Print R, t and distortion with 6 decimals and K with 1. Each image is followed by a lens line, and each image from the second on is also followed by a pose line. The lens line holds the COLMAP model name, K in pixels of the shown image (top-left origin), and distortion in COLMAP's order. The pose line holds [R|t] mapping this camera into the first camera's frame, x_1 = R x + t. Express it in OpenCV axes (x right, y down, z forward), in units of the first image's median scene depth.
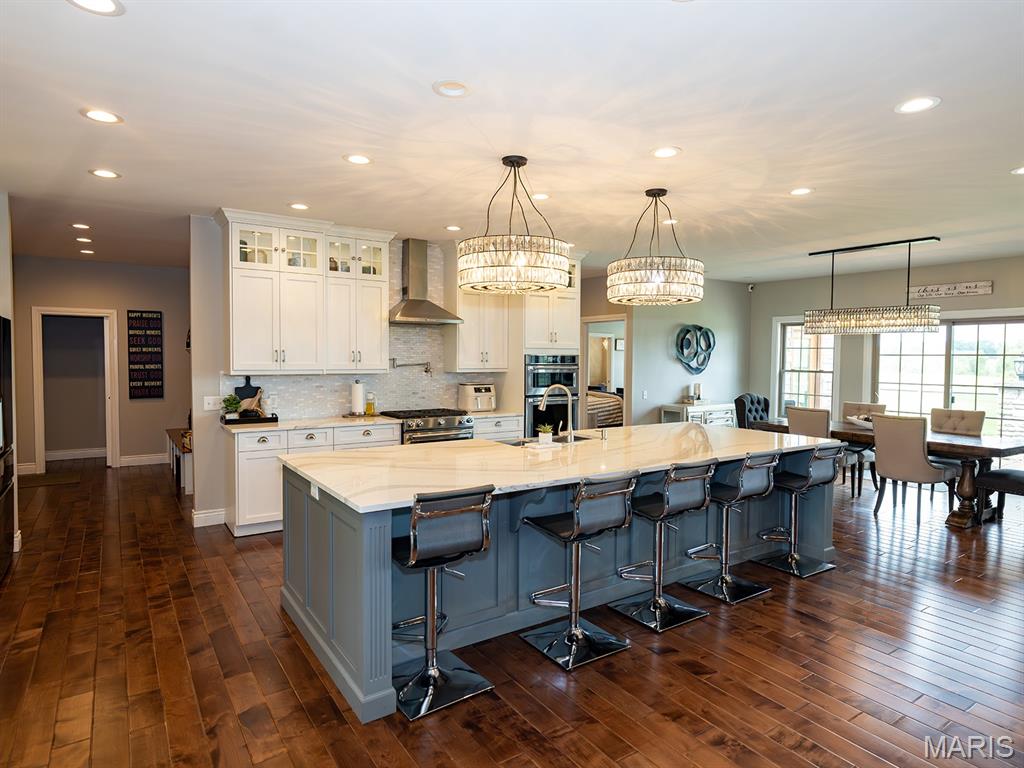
lens RADIAL K [[592.9, 0, 514.0], [0, 592.9, 380.6], [0, 0, 1]] dist [0.000178, -0.001335]
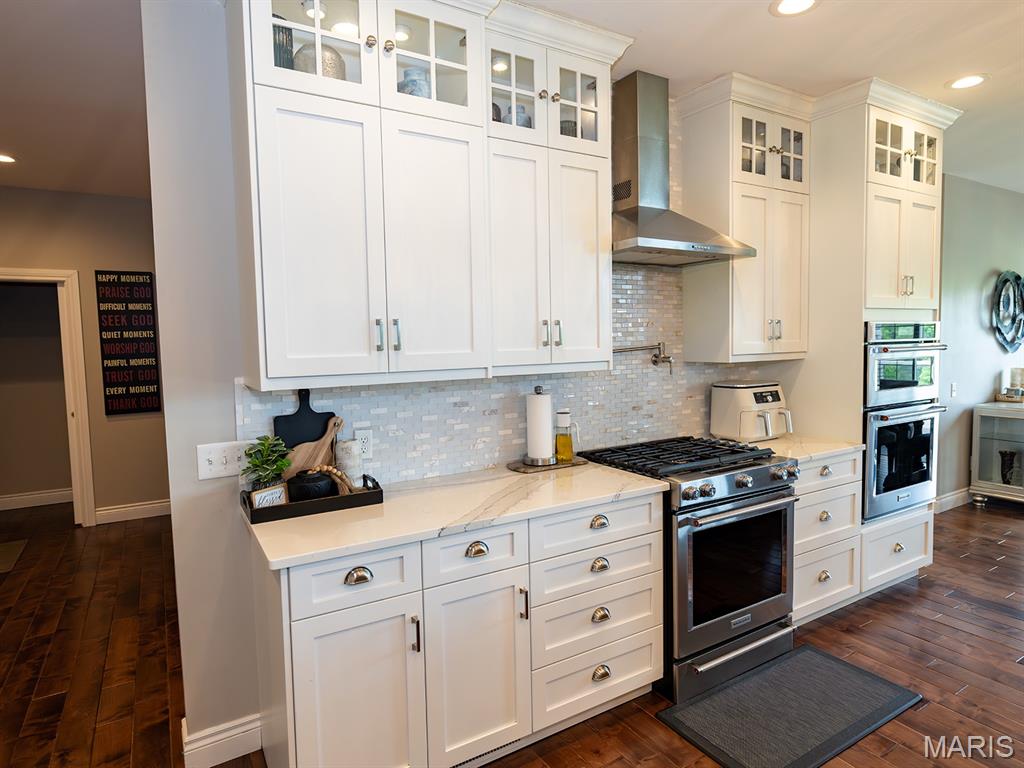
lens RADIAL K [[592.9, 0, 517.5], [0, 592.9, 381.6], [0, 0, 1]] dist [0.000178, -0.001335]
pose [[0.998666, -0.021970, -0.046731, -0.237663], [0.023561, 0.999152, 0.033764, -0.018691], [0.045950, -0.034820, 0.998337, 0.504313]]
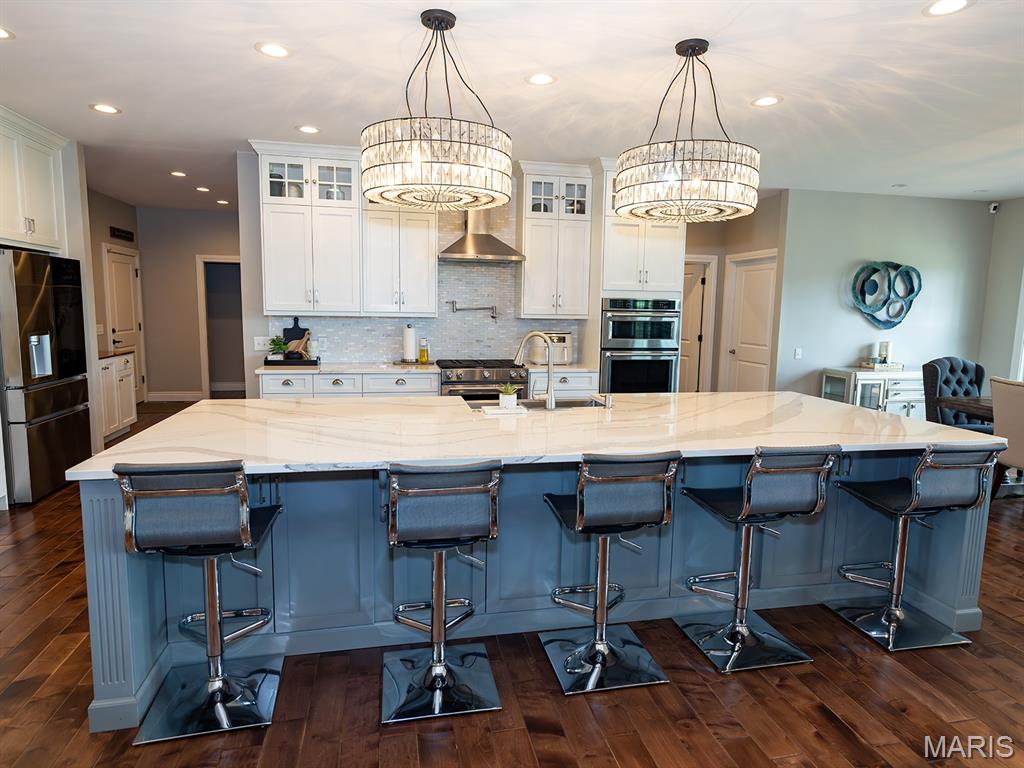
lens RADIAL K [[592.9, 0, 513.0], [0, 592.9, 378.9], [0, 0, 1]] dist [0.000178, -0.001335]
pose [[0.927036, 0.054722, -0.370958, 0.211969], [-0.026049, 0.996302, 0.081874, 0.003652], [0.374067, -0.066238, 0.925033, 0.185769]]
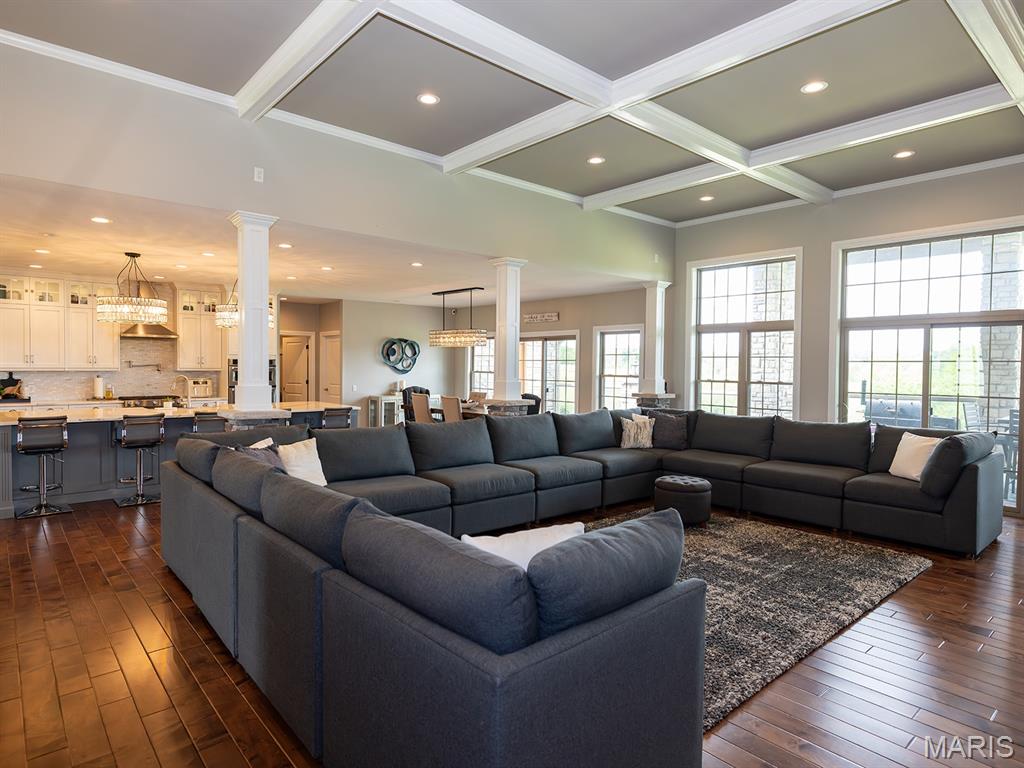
lens RADIAL K [[592.9, 0, 516.4], [0, 592.9, 383.1], [0, 0, 1]] dist [0.000178, -0.001335]
pose [[0.991645, -0.001559, 0.128984, 0.540697], [0.002540, 0.999969, -0.007440, 0.029830], [-0.128969, 0.007706, 0.991619, -0.569360]]
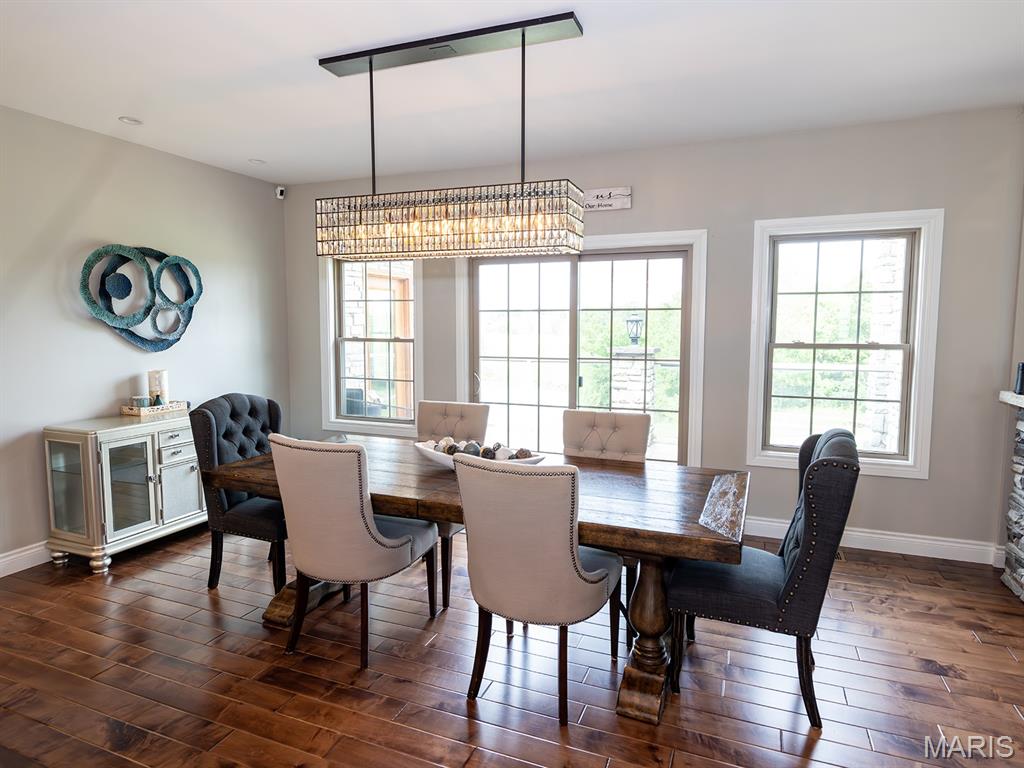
lens RADIAL K [[592.9, 0, 513.4], [0, 592.9, 377.5], [0, 0, 1]] dist [0.000178, -0.001335]
pose [[0.829889, -0.058173, 0.554888, 0.385495], [0.028343, 0.997661, 0.062202, -0.015659], [-0.557209, -0.035893, 0.829596, 0.600347]]
